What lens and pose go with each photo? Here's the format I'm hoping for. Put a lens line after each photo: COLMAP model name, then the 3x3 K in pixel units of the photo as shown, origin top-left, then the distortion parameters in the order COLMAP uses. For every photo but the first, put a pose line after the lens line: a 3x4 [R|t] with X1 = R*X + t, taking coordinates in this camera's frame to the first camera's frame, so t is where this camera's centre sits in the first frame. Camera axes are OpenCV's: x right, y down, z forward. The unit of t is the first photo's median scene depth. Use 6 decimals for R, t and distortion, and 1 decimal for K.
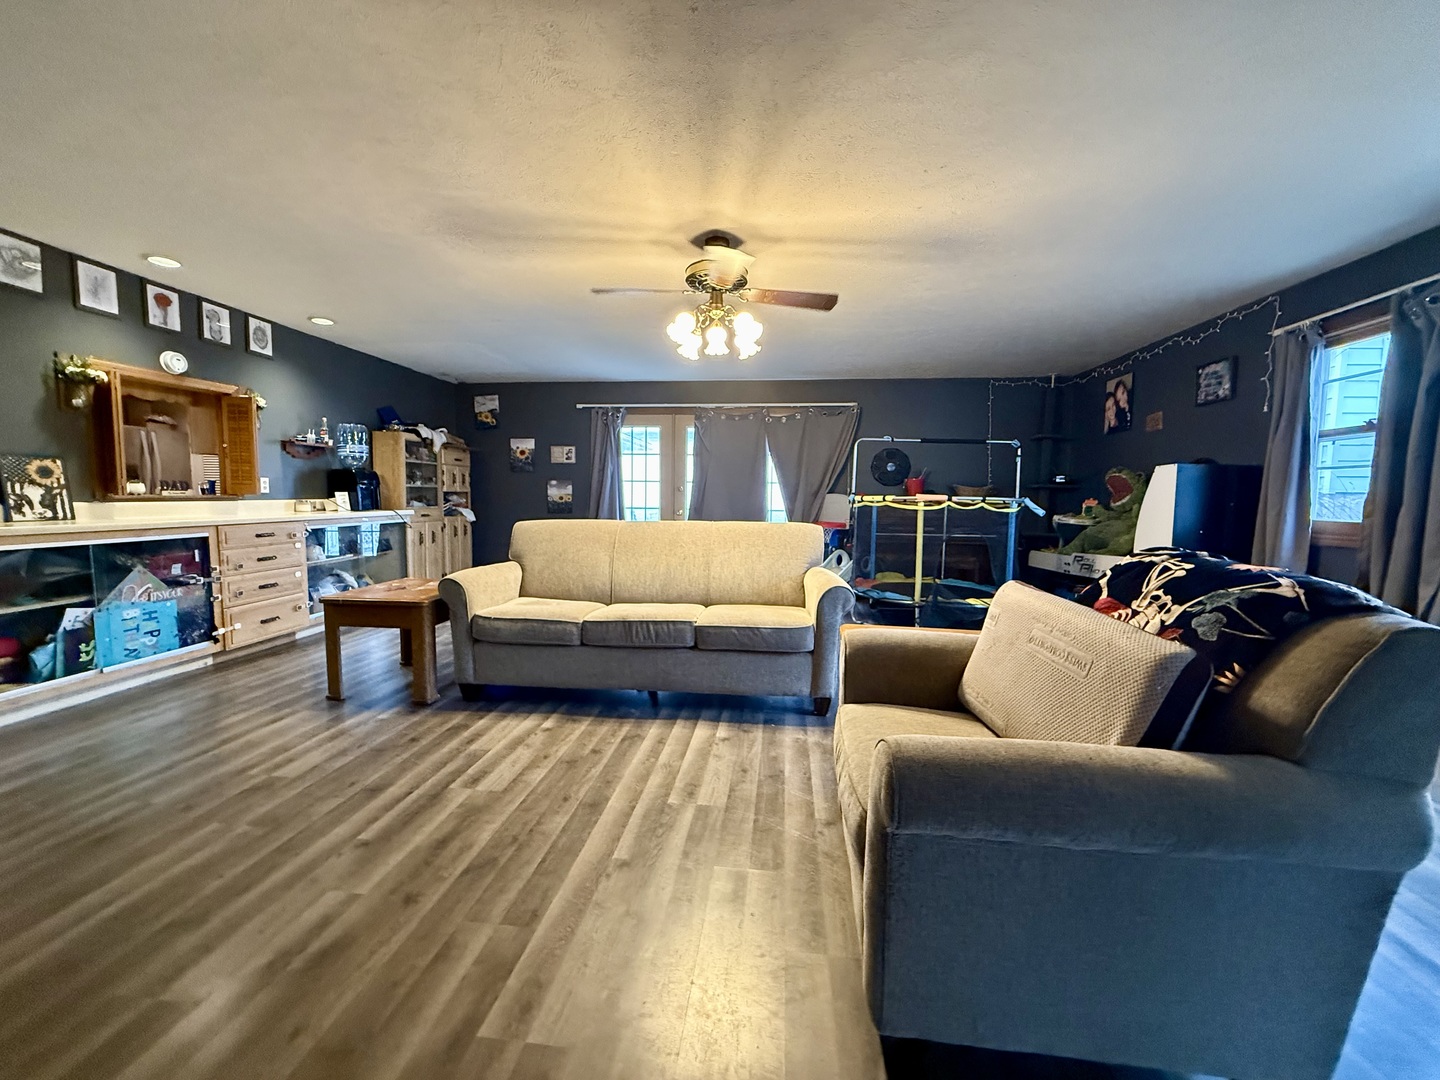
lens RADIAL K [[572.6, 0, 716.2], [0, 572.6, 539.0], [0, 0, 1]] dist [-0.000685, 0.000258]
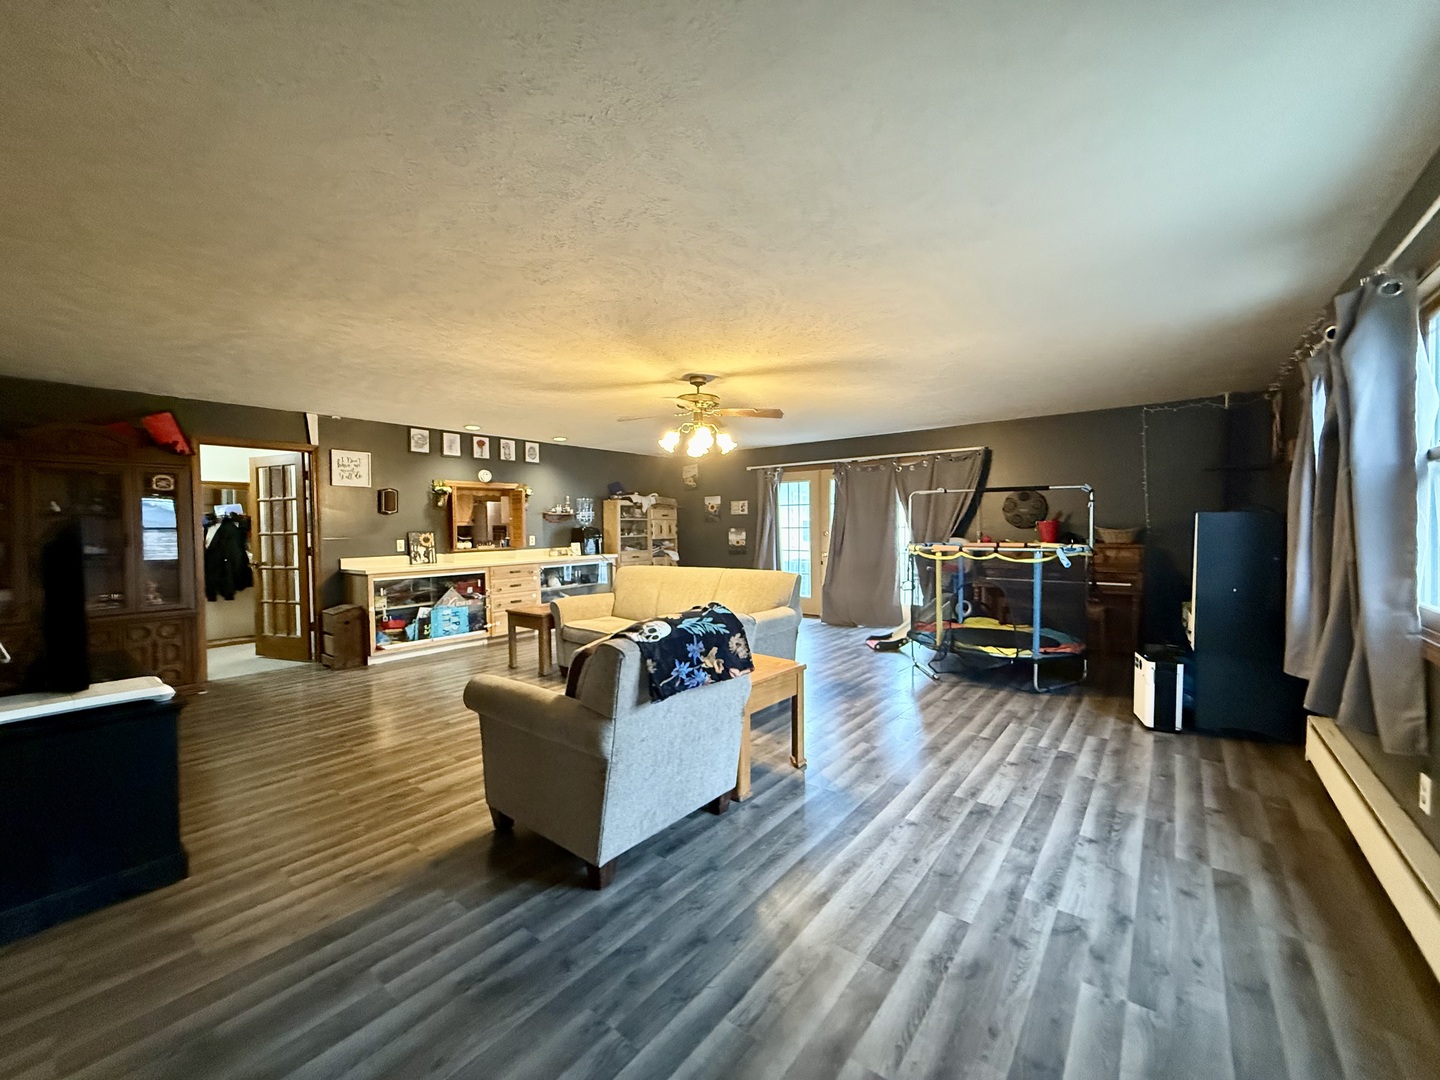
lens RADIAL K [[572.6, 0, 716.2], [0, 572.6, 539.0], [0, 0, 1]] dist [-0.000685, 0.000258]
pose [[0.849386, -0.010013, -0.527677, 0.636864], [-0.018072, 0.998682, -0.048040, -0.033422], [0.527462, 0.050341, 0.848086, -0.148129]]
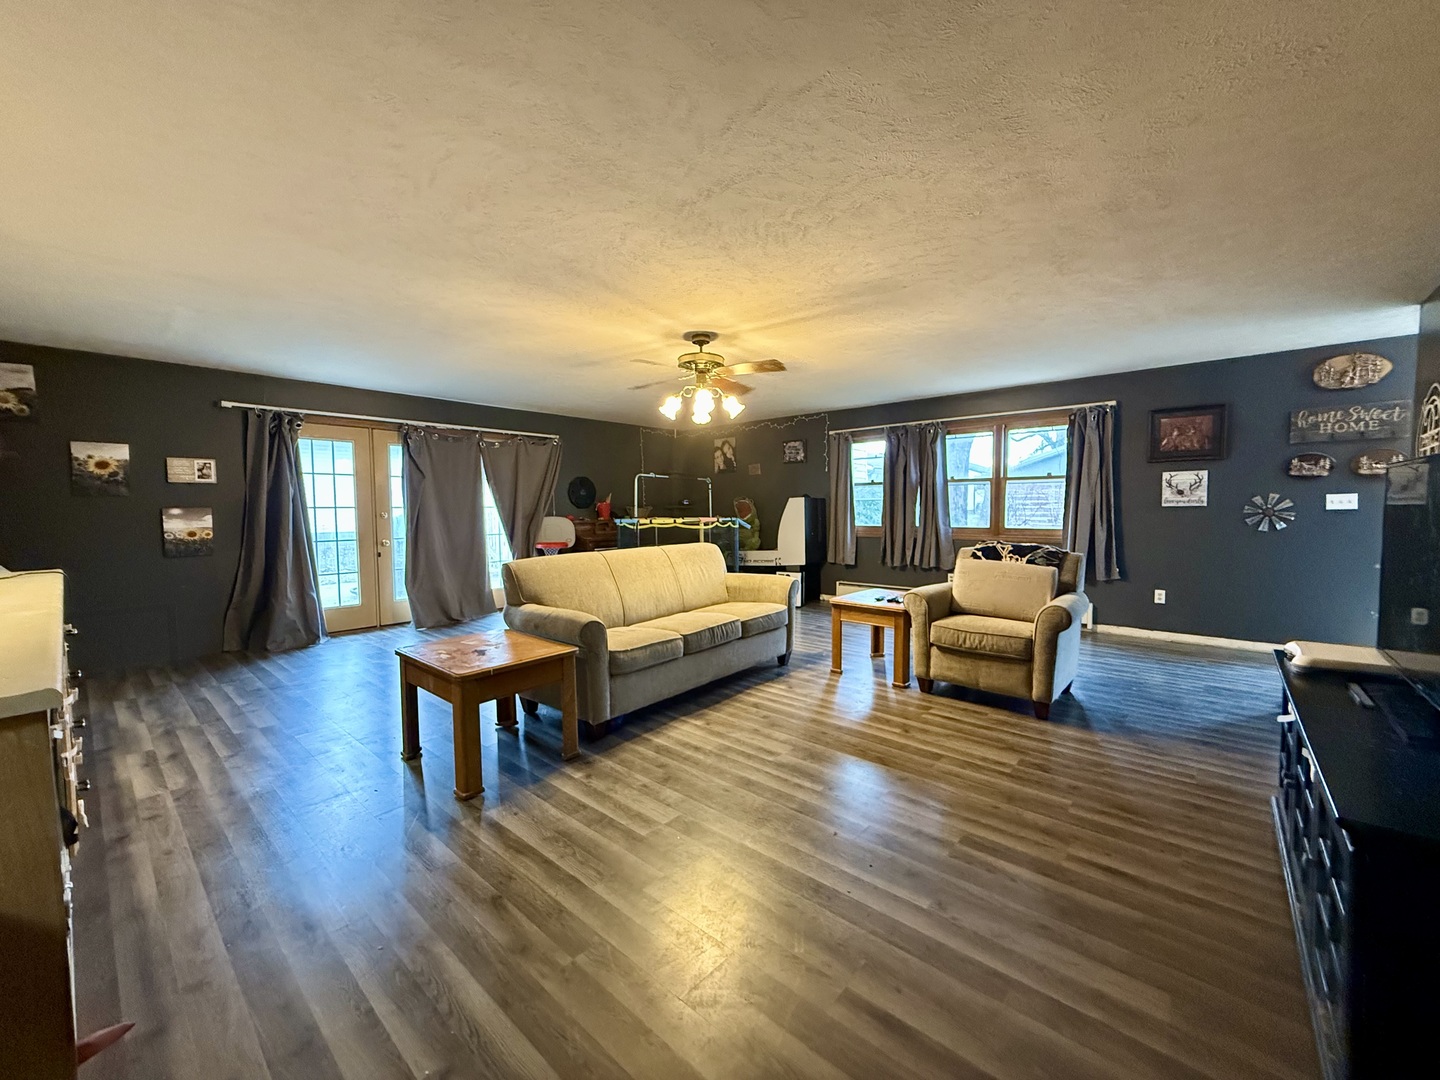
lens RADIAL K [[572.6, 0, 716.2], [0, 572.6, 539.0], [0, 0, 1]] dist [-0.000685, 0.000258]
pose [[0.570144, -0.062144, 0.819191, -0.871433], [0.077507, 0.996756, 0.021671, -0.059199], [-0.817880, 0.051137, 0.573111, 0.182520]]
